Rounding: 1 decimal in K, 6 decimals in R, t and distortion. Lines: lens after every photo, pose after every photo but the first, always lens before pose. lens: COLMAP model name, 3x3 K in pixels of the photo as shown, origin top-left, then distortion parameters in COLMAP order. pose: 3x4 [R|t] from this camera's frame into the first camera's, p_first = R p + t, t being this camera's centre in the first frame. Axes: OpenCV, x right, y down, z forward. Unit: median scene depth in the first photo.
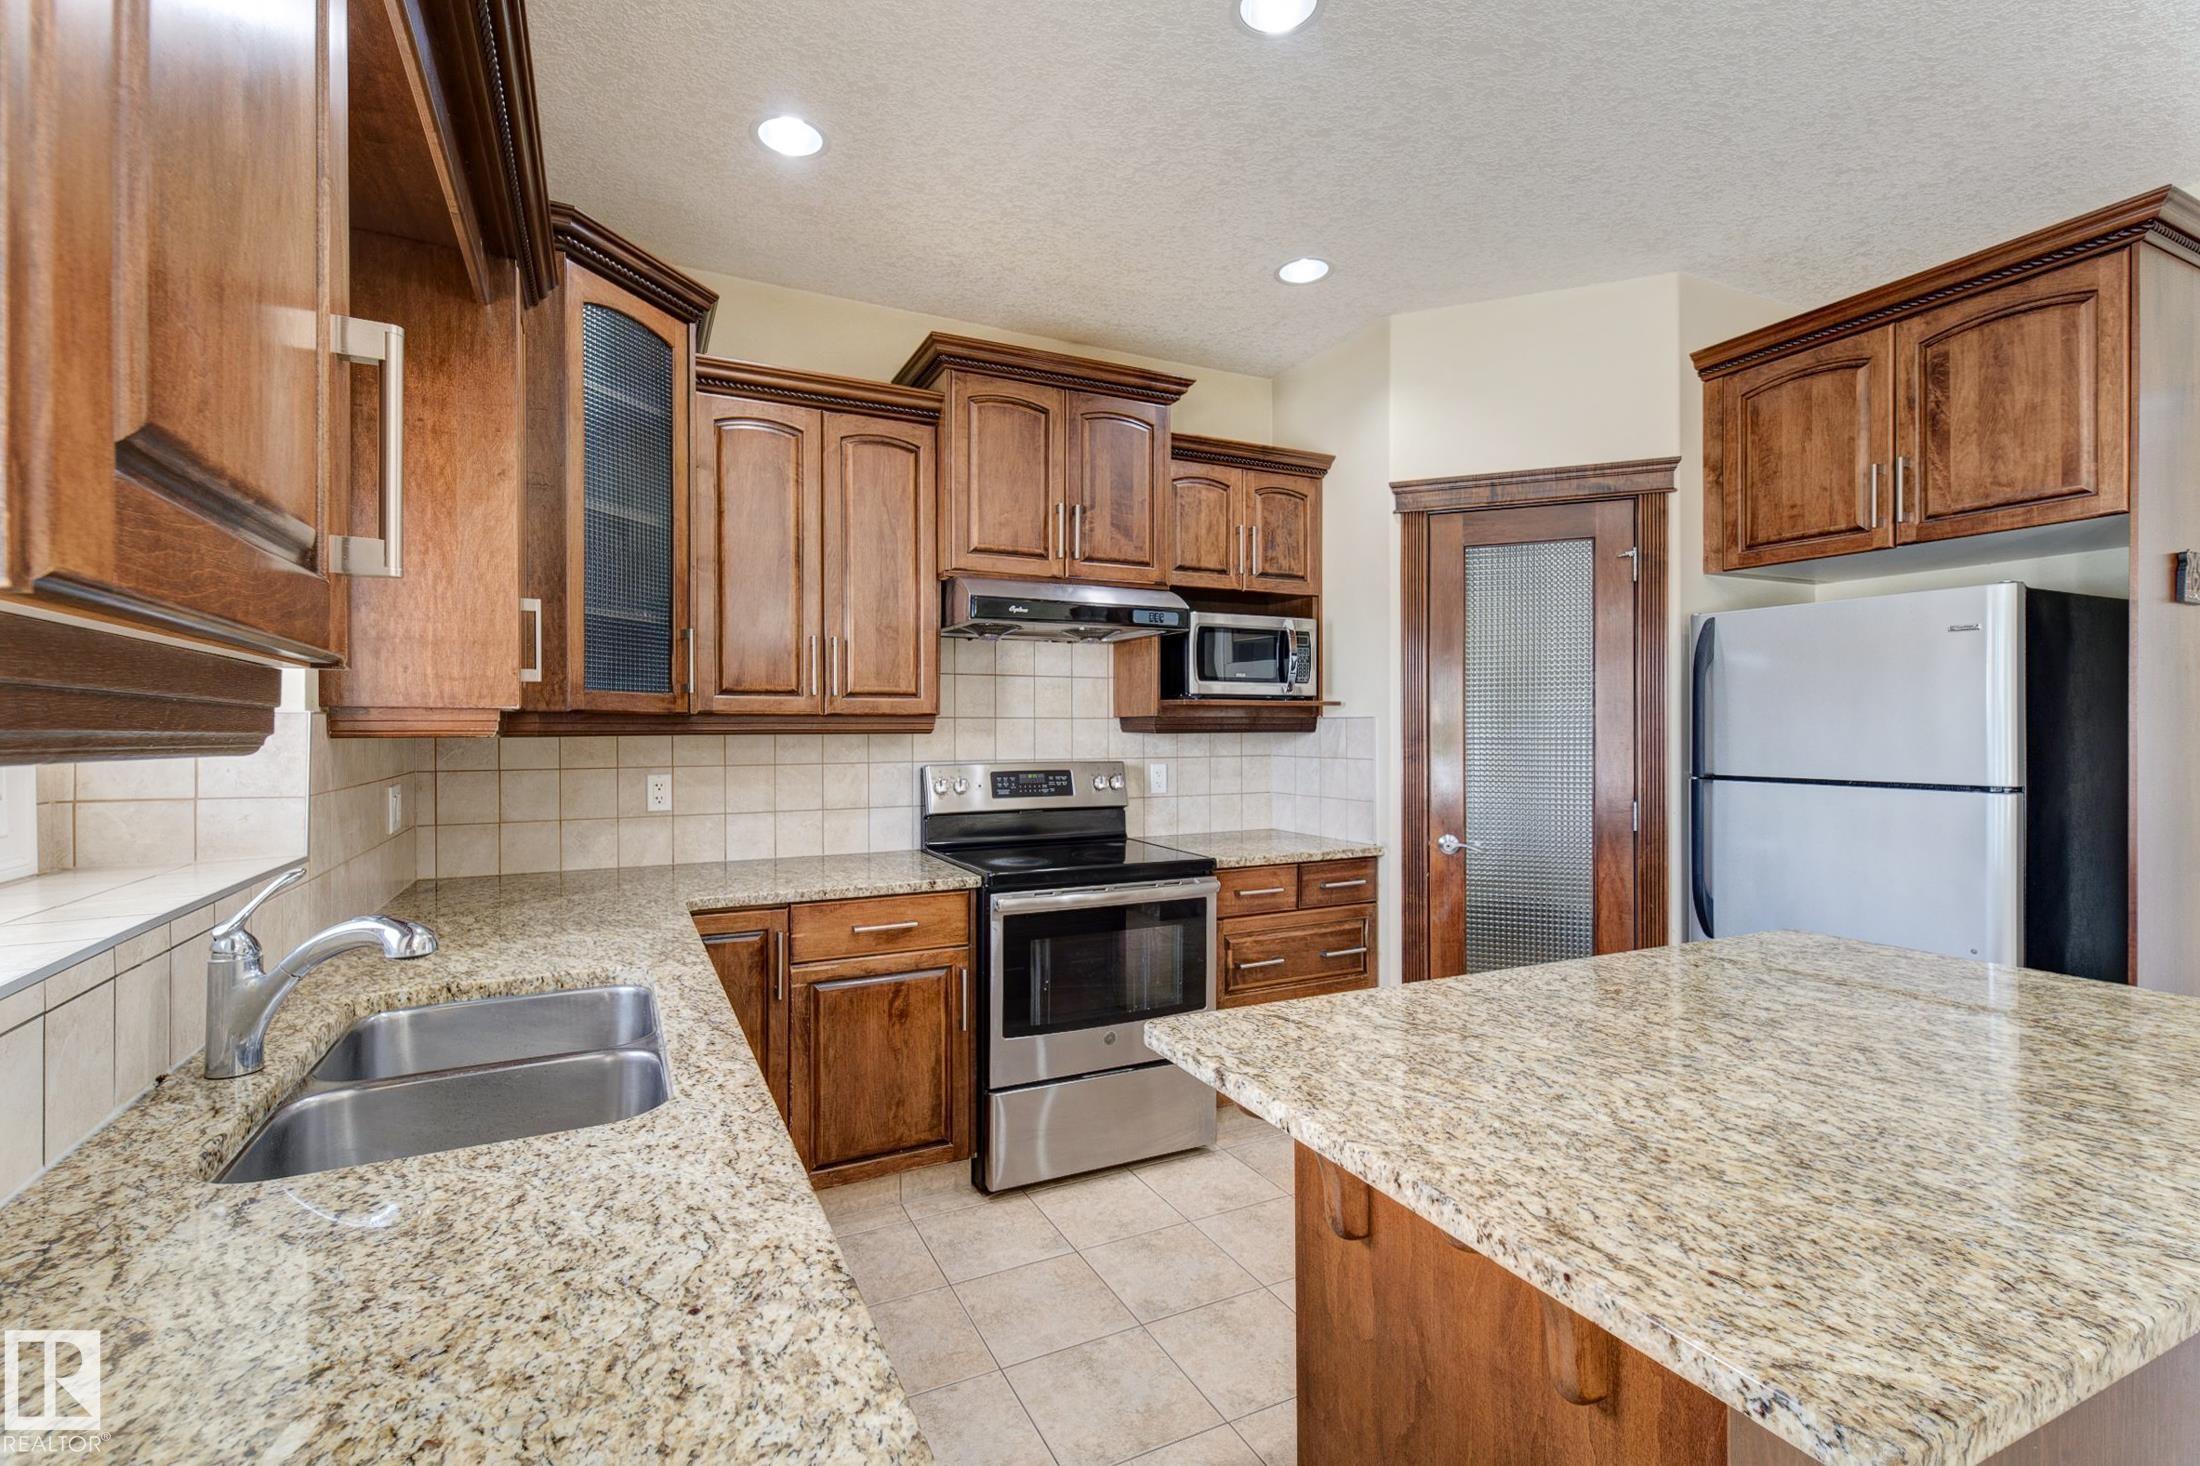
lens RADIAL K [[976.7, 0, 1089.0], [0, 976.7, 727.5], [0, 0, 1]] dist [0.009662, -0.000858]
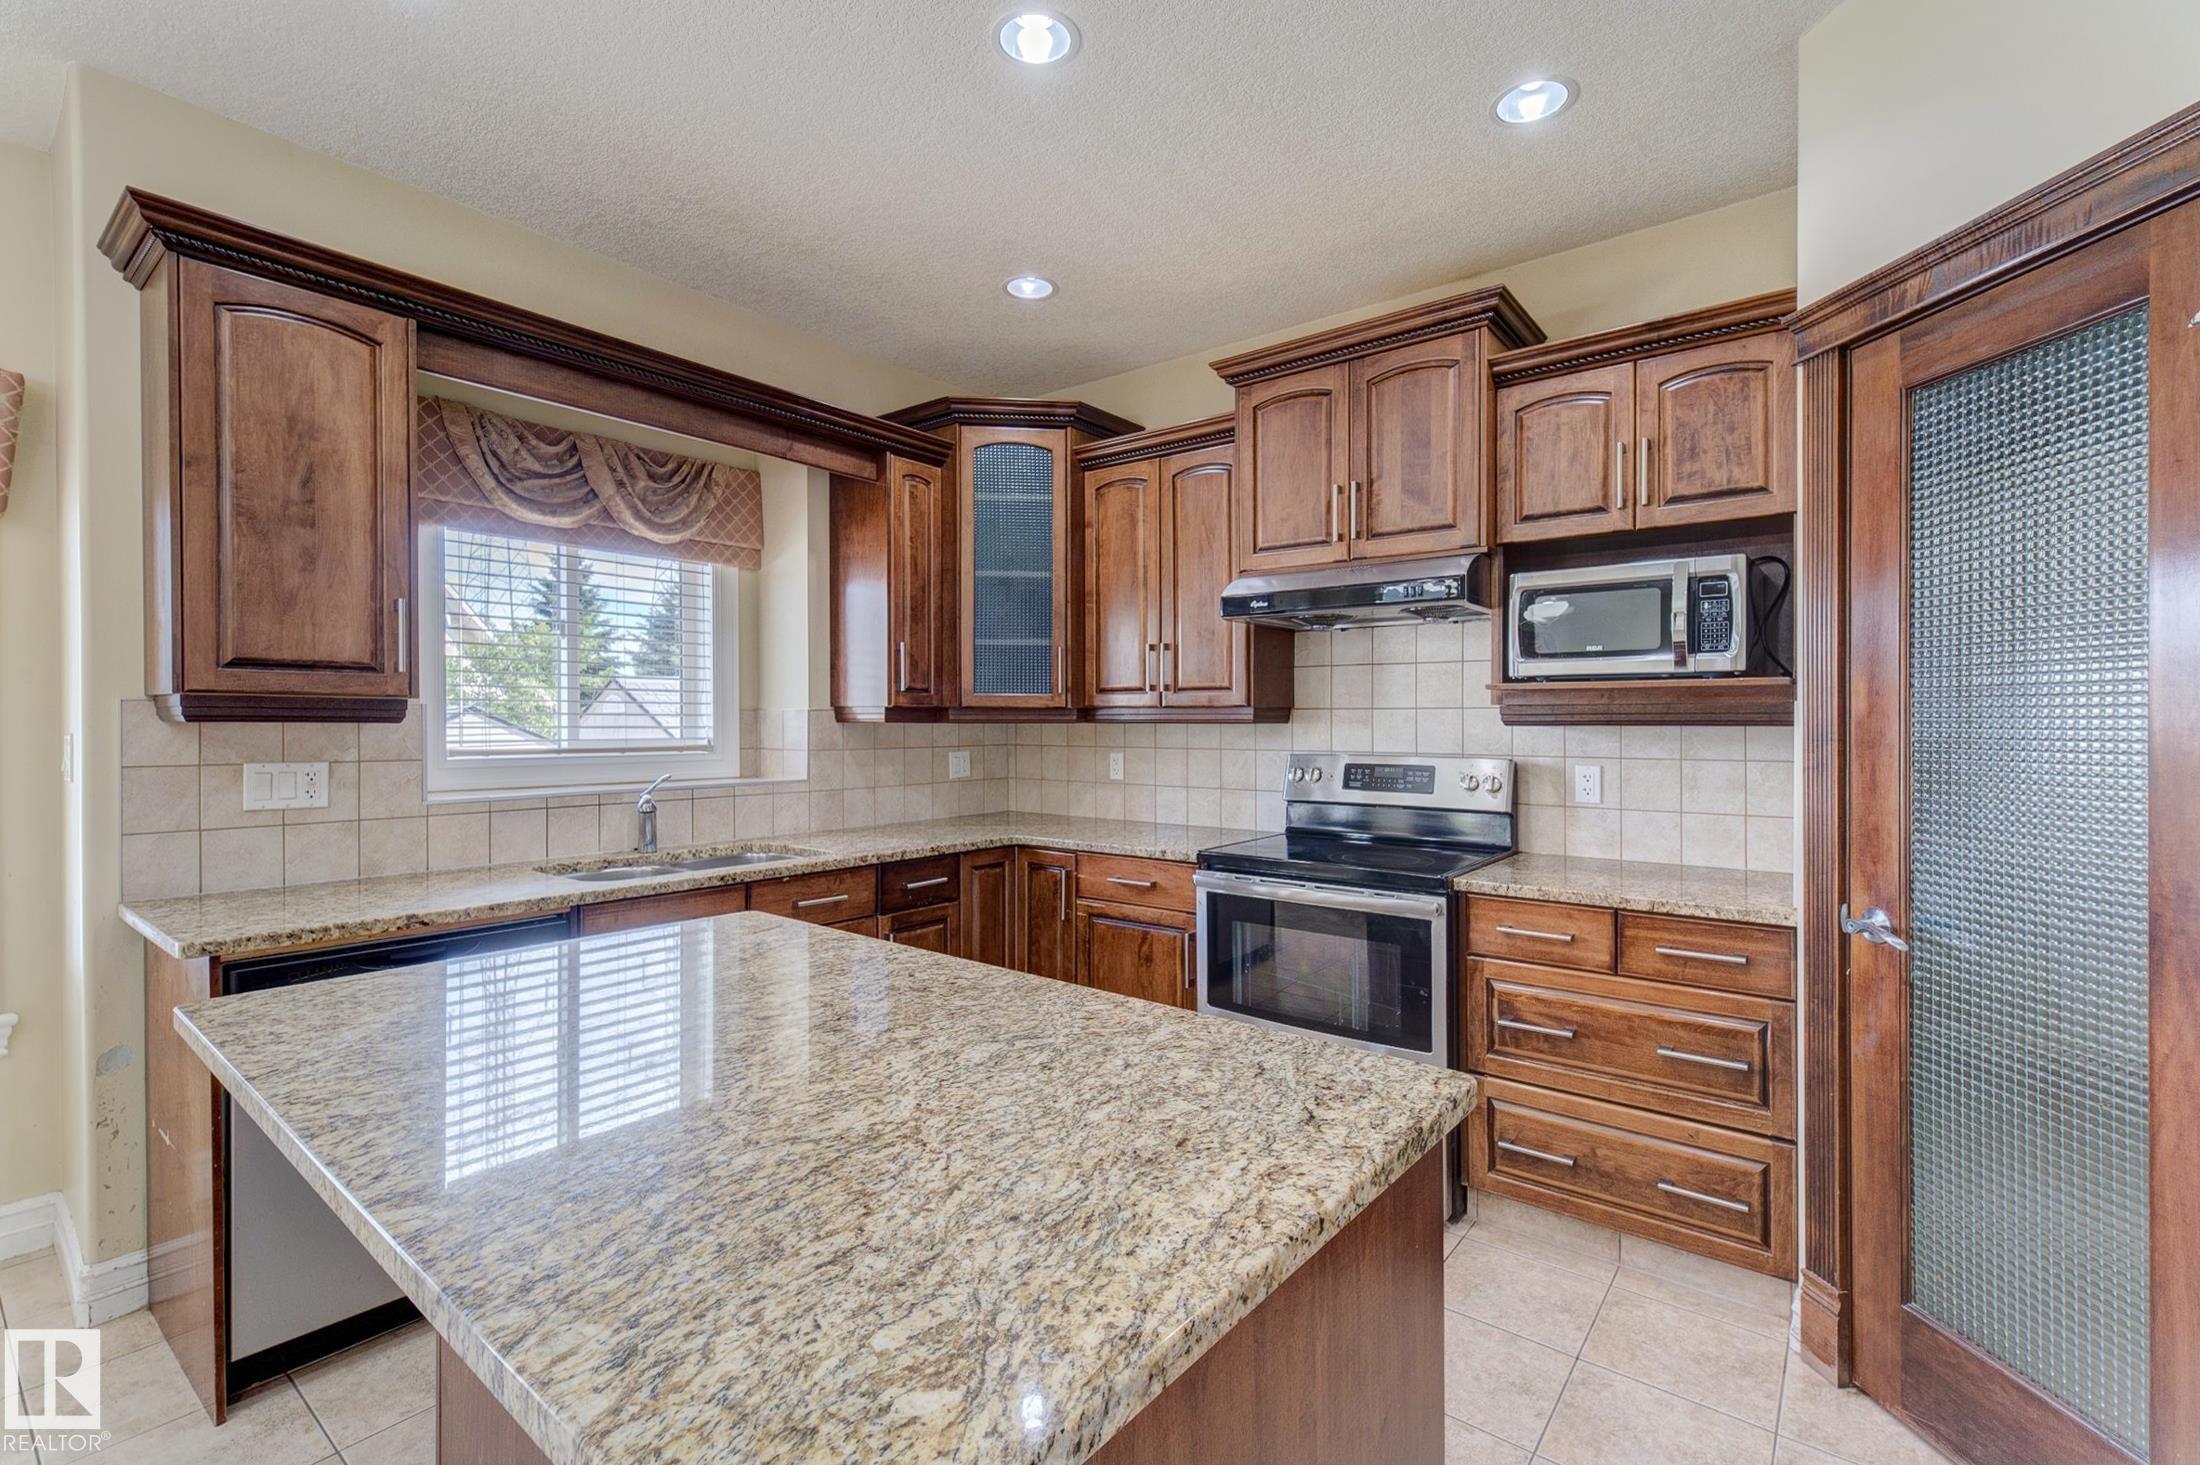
lens RADIAL K [[976.7, 0, 1087.8], [0, 976.7, 727.8], [0, 0, 1]] dist [0.009662, -0.000858]
pose [[0.425775, 0.009915, -0.904775, 0.698220], [-0.001884, 0.999948, 0.010072, 0.000160], [0.904827, -0.002584, 0.425772, 0.350049]]
